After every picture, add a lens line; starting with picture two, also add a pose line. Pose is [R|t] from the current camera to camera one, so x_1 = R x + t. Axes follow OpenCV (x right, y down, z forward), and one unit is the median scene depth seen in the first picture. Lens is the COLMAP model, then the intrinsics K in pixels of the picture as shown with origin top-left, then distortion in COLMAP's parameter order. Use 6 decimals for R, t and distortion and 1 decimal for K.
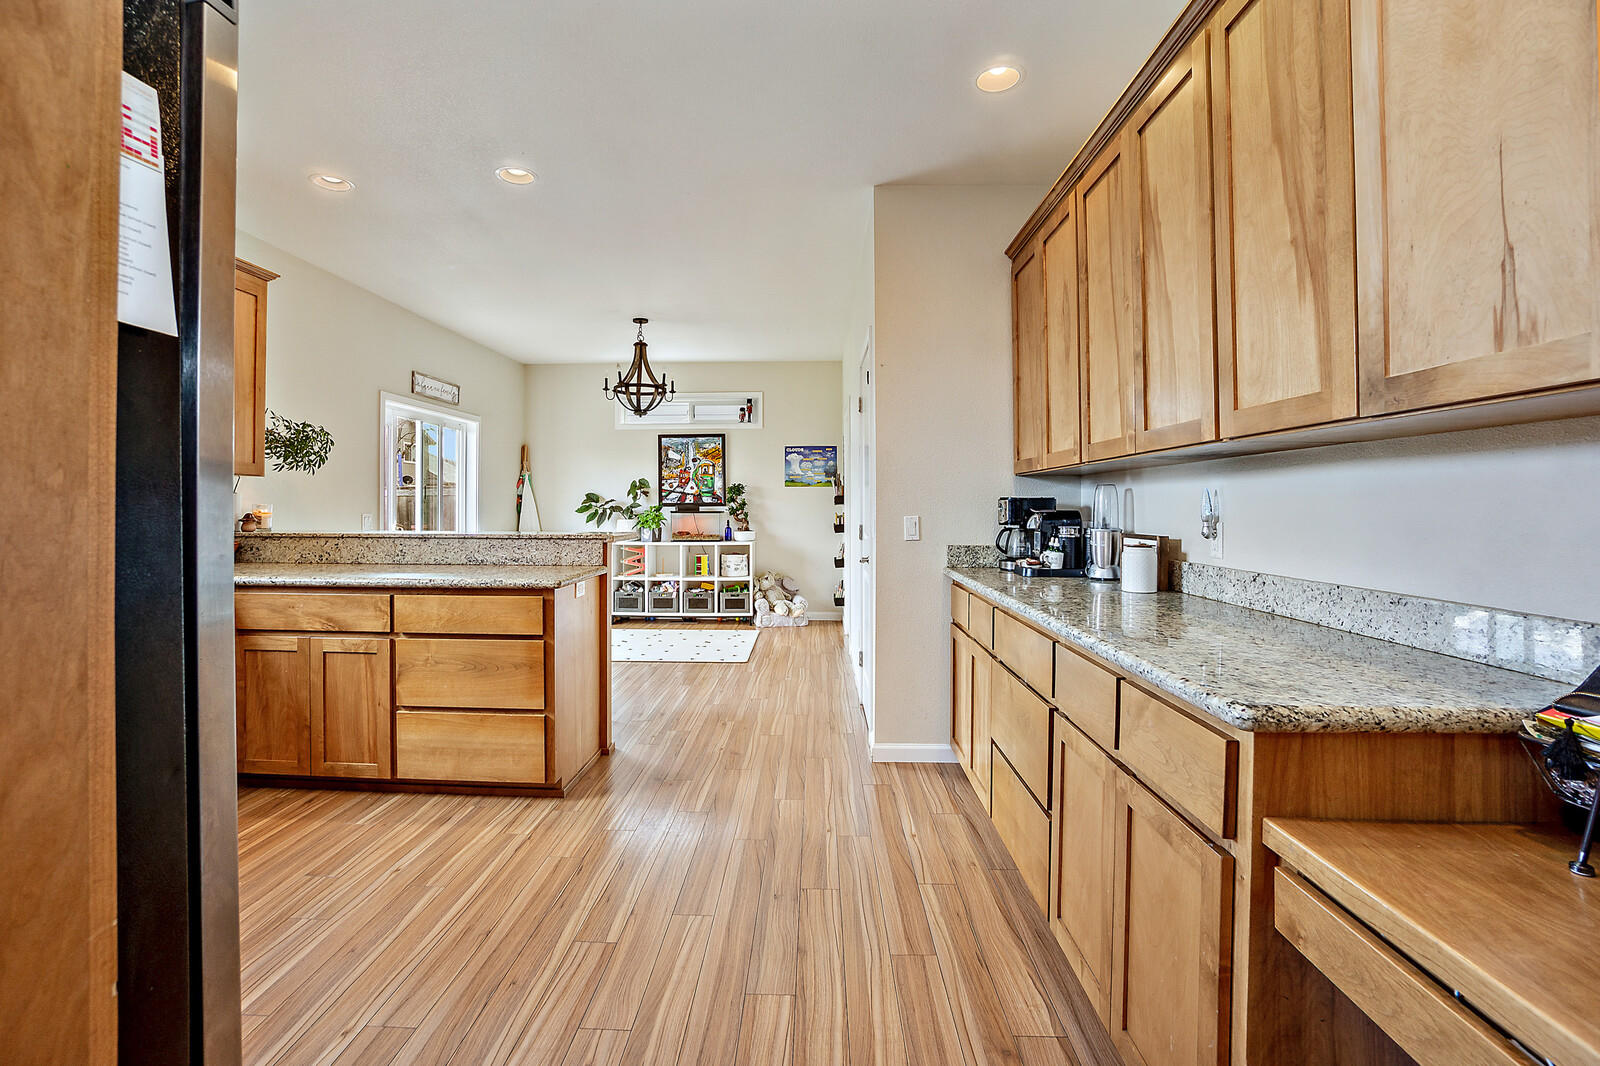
lens RADIAL K [[723.4, 0, 764.7], [0, 723.4, 507.1], [0, 0, 1]] dist [-0.053386, 0.000417]
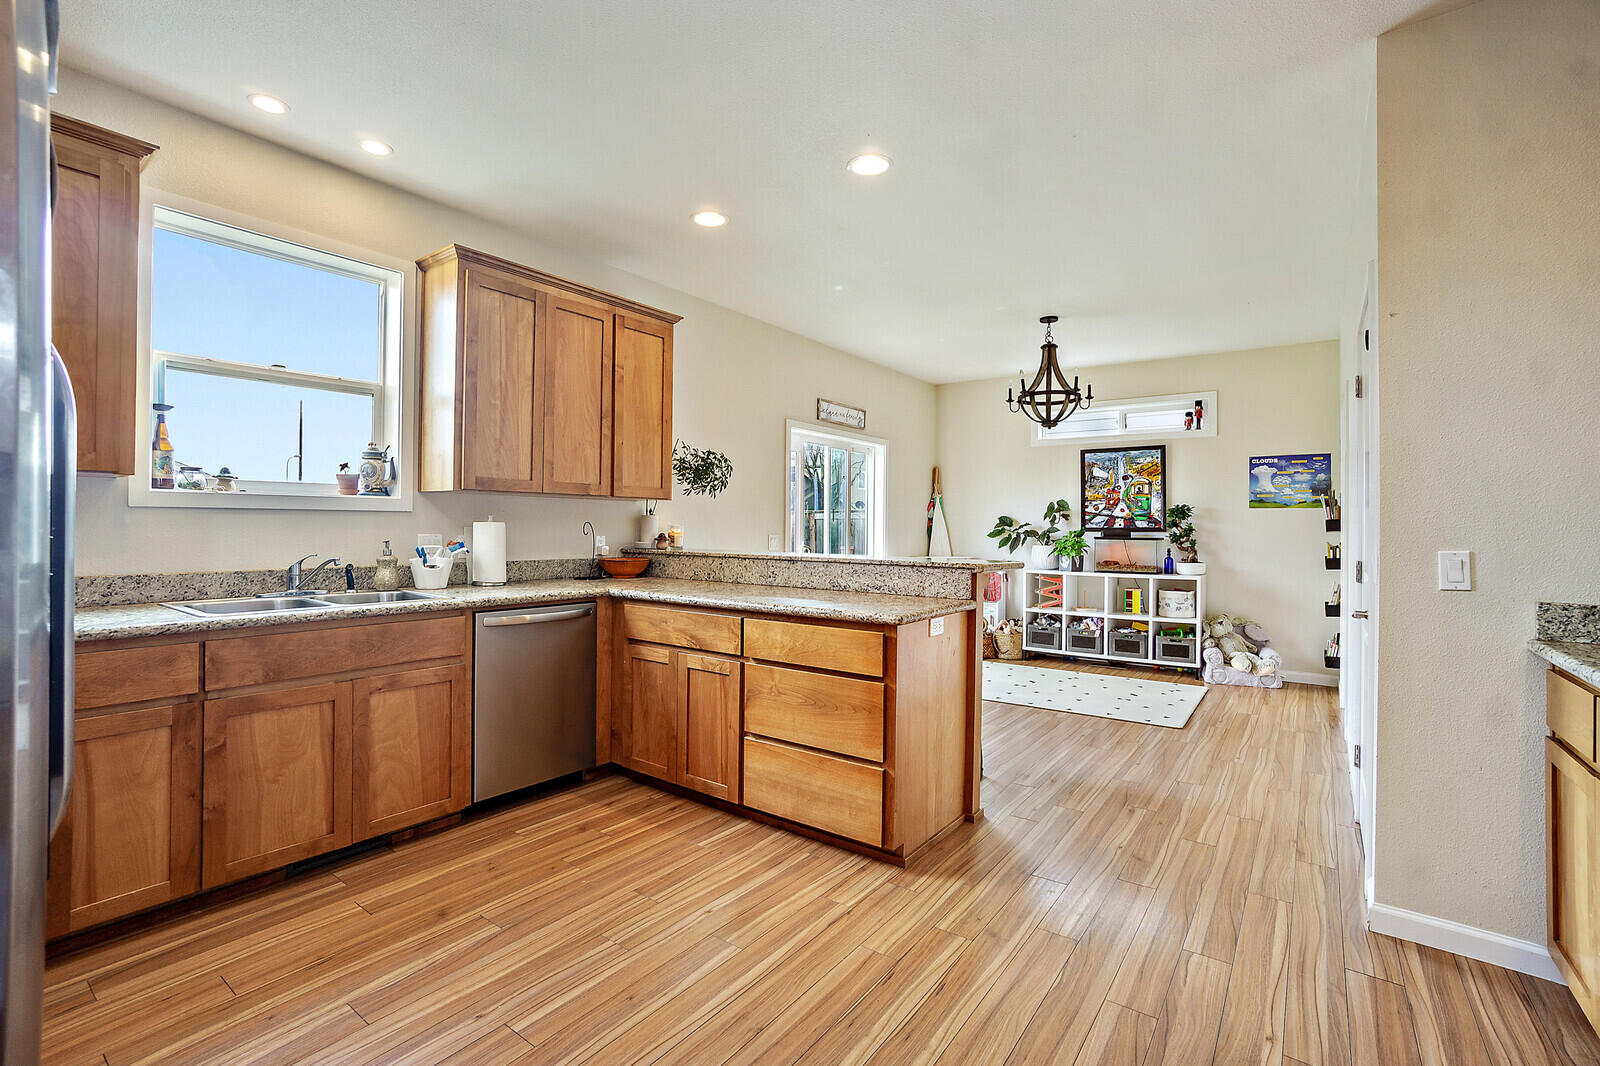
lens RADIAL K [[704.3, 0, 772.0], [0, 704.3, 523.9], [0, 0, 1]] dist [-0.054310, 0.020330]
pose [[0.825214, 0.005243, -0.564796, 0.044819], [-0.011116, 0.999914, -0.006959, 0.000059], [0.564711, 0.012021, 0.825201, 0.168330]]
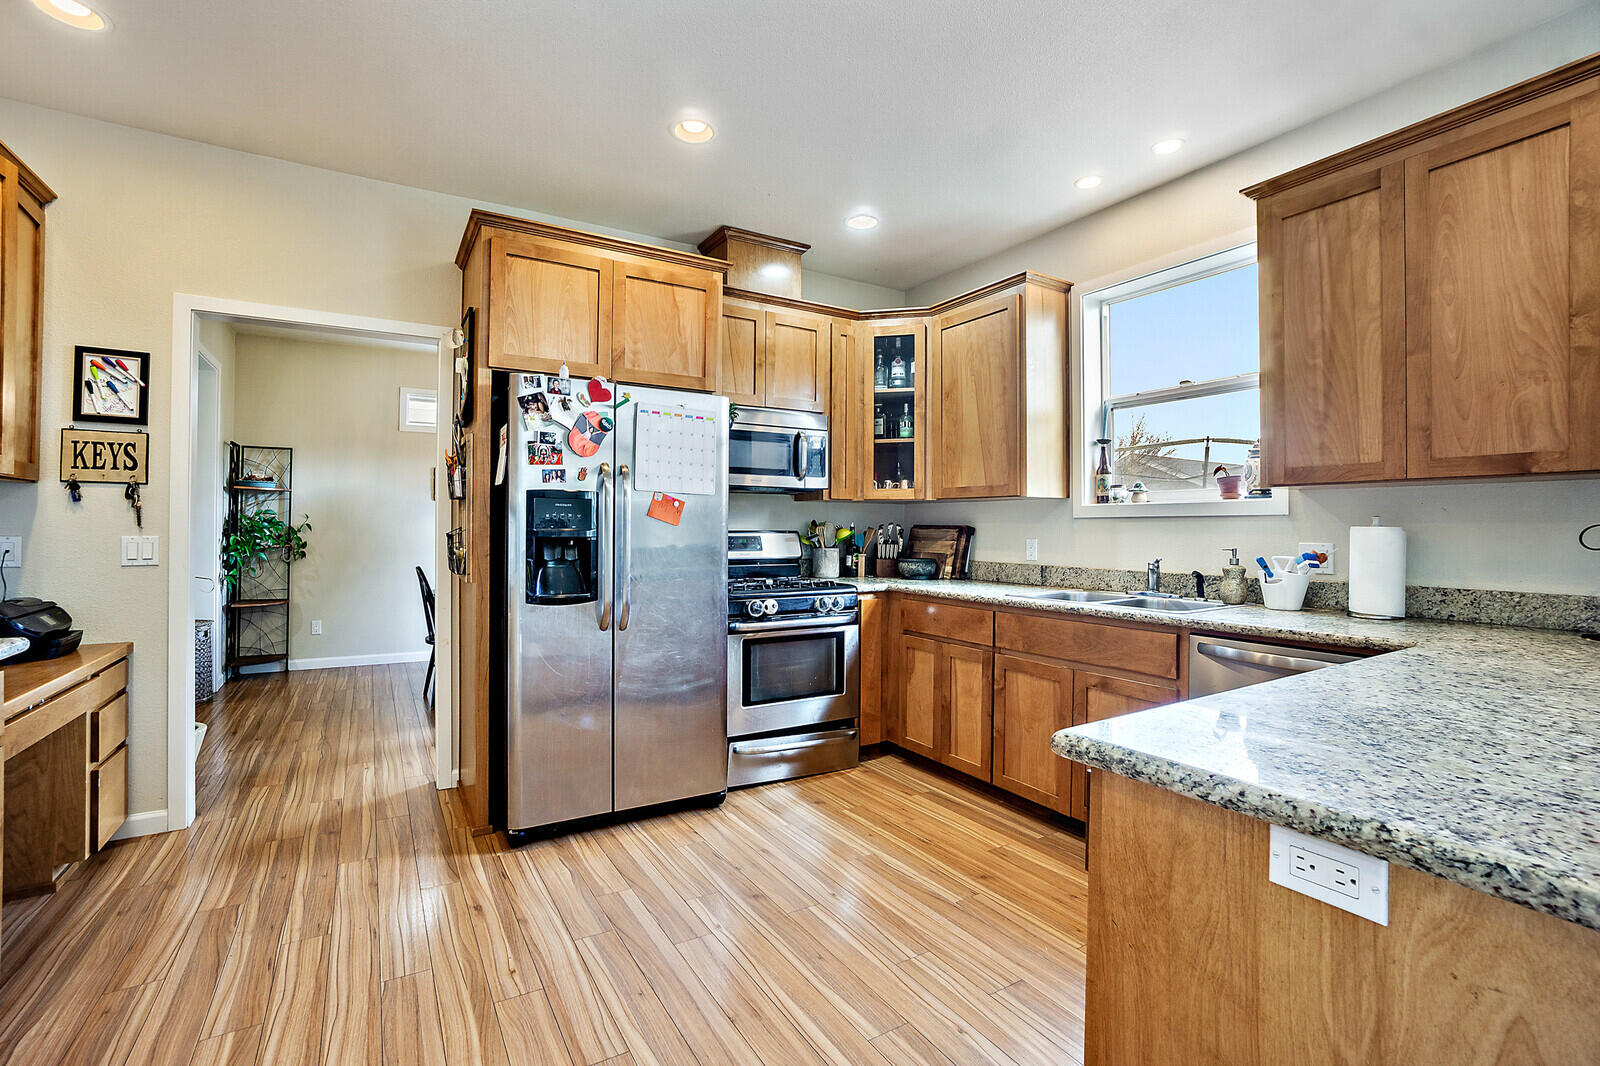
lens RADIAL K [[704.3, 0, 772.0], [0, 704.3, 523.9], [0, 0, 1]] dist [-0.054310, 0.020330]
pose [[-0.826189, -0.006465, -0.563356, 0.025138], [-0.007420, 0.999972, -0.000593, -0.002835], [0.563344, 0.003690, -0.826214, 0.917703]]
